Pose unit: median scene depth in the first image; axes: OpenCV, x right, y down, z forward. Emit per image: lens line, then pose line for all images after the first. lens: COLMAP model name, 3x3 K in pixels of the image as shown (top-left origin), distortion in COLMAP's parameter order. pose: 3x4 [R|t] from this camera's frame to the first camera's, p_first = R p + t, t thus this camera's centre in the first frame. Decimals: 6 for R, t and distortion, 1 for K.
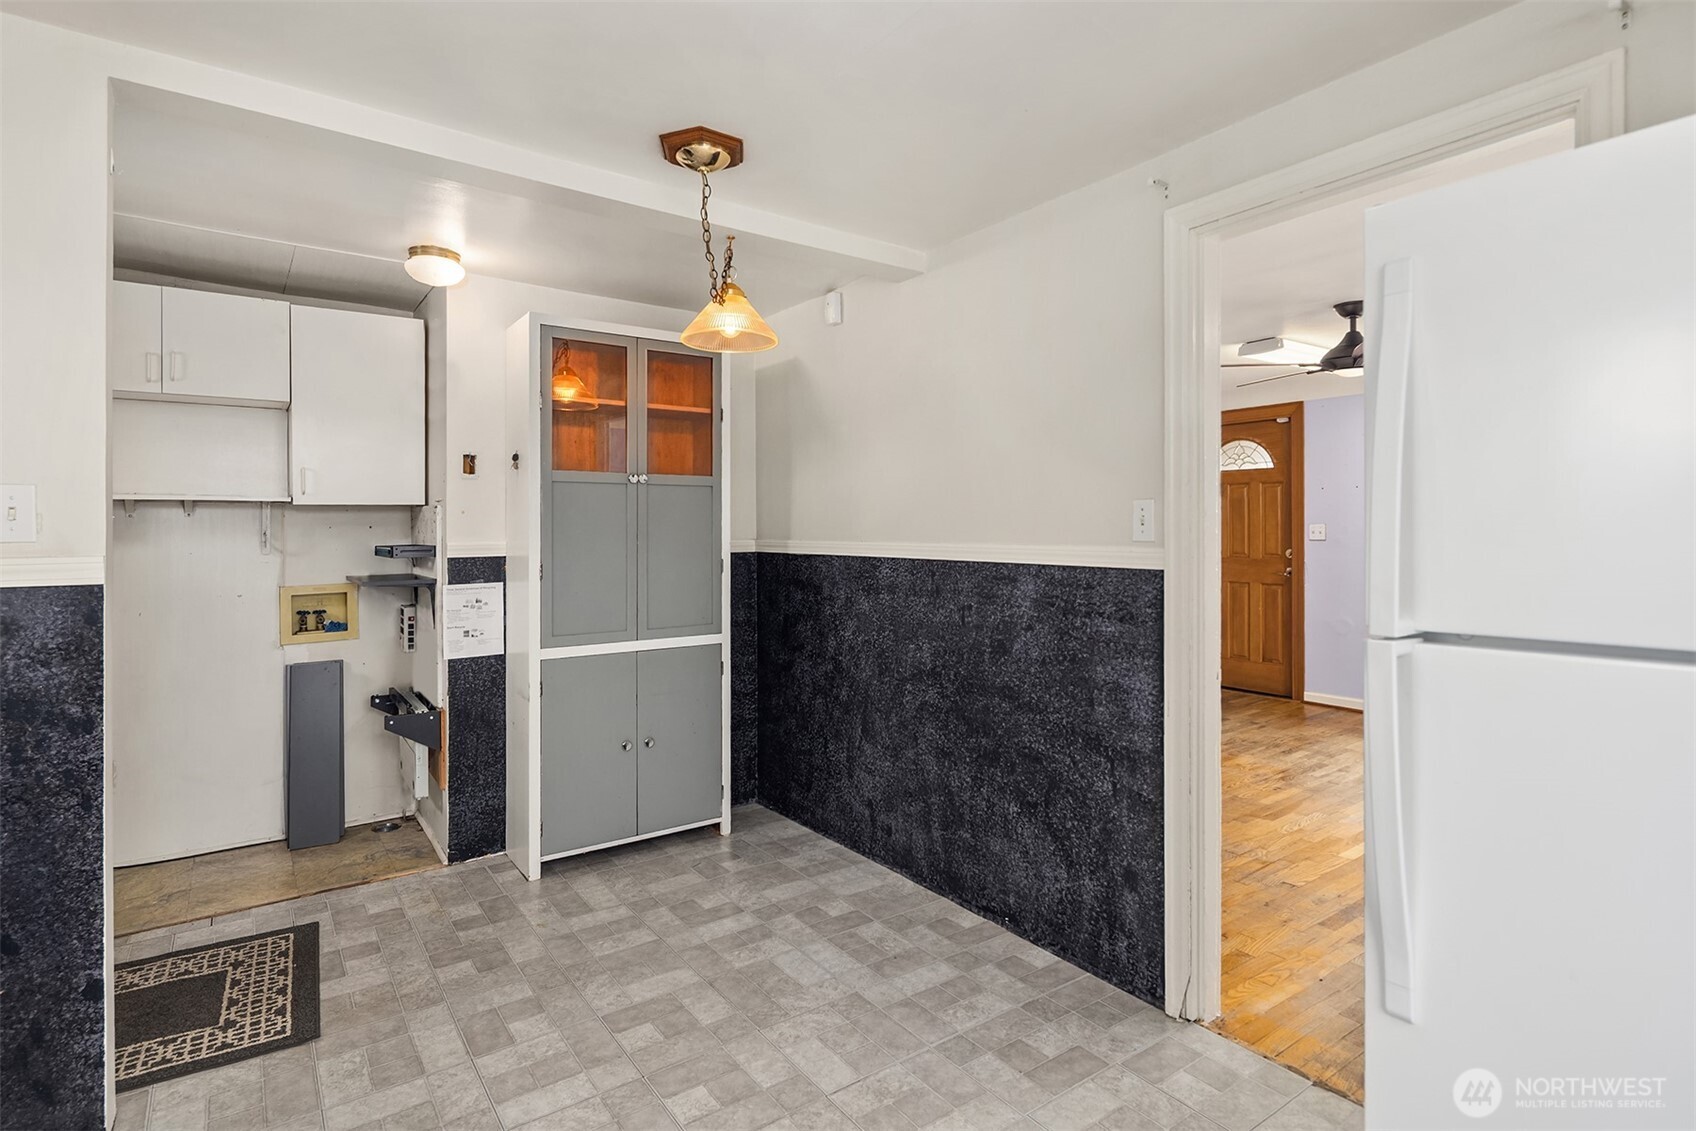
lens RADIAL K [[827.9, 0, 831.3], [0, 827.9, 517.1], [0, 0, 1]] dist [0.000346, -0.003347]
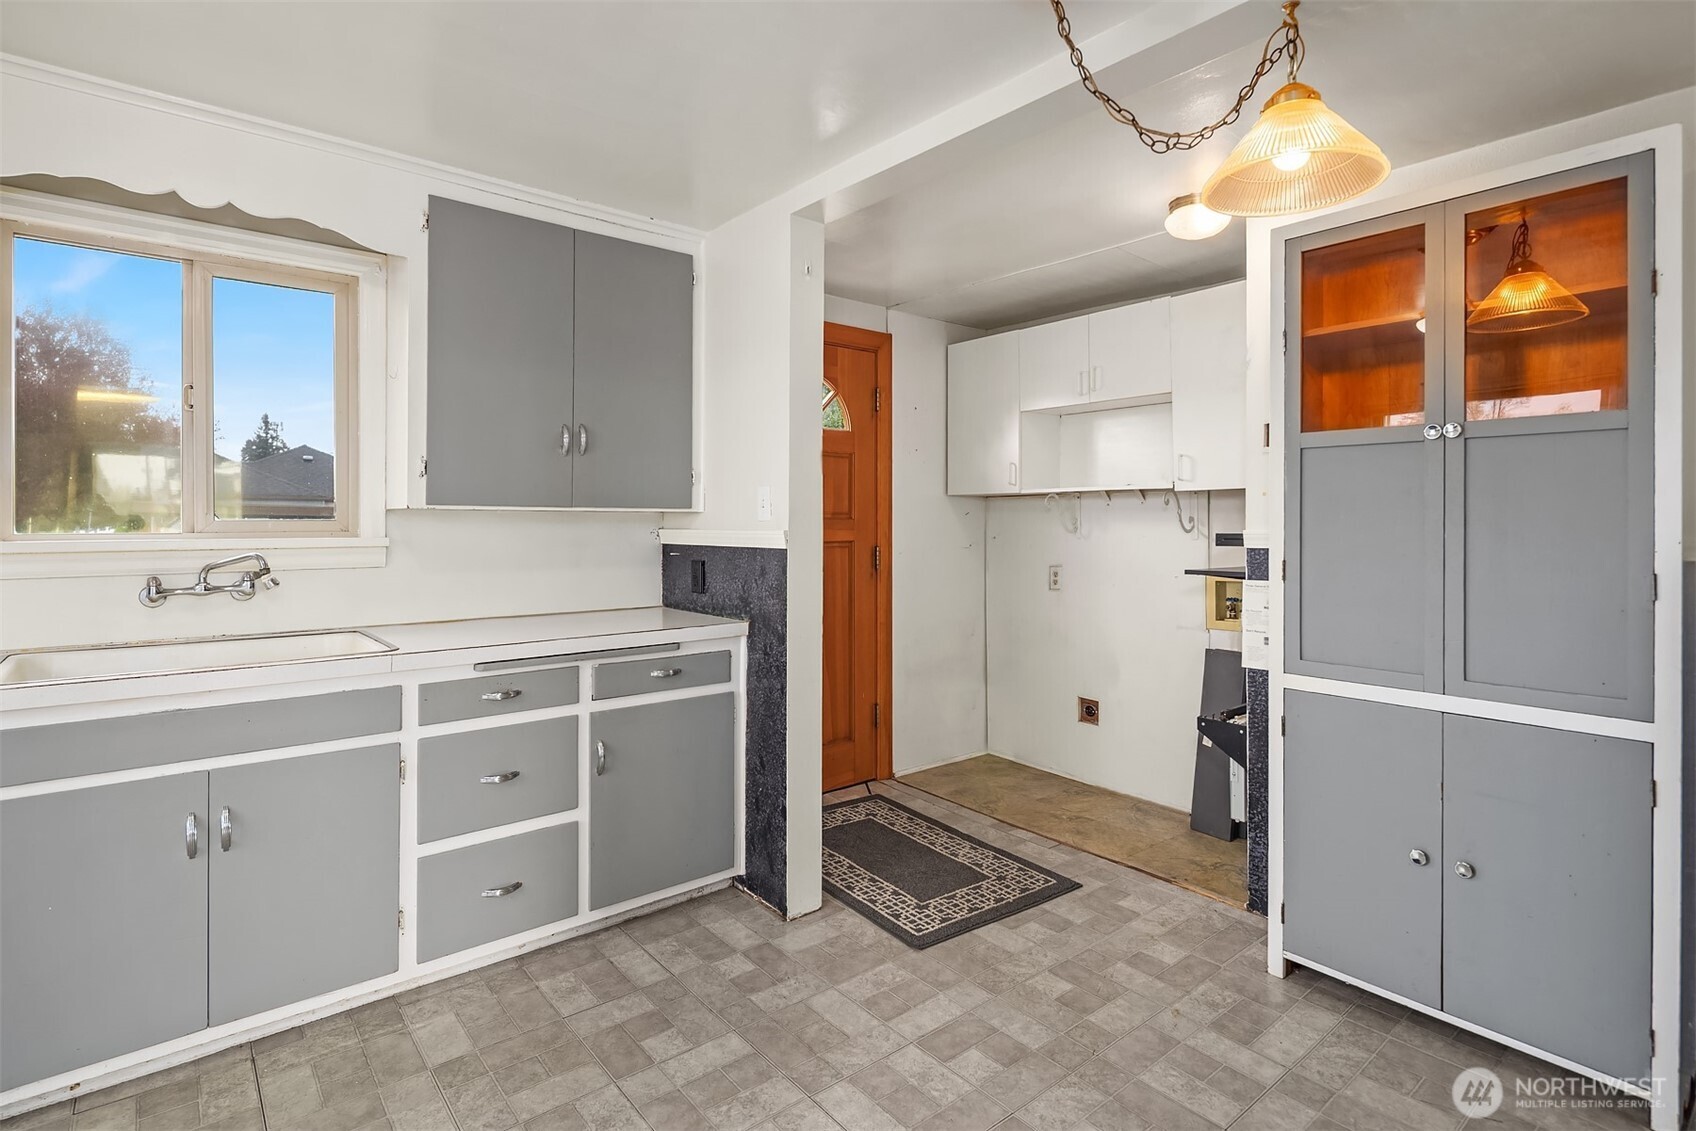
lens RADIAL K [[827.9, 0, 865.7], [0, 827.9, 512.9], [0, 0, 1]] dist [0.000346, -0.003347]
pose [[0.093902, -0.004691, -0.995570, 0.378097], [0.011047, 0.999932, -0.003670, 0.012993], [0.995520, -0.010654, 0.093948, 0.580734]]
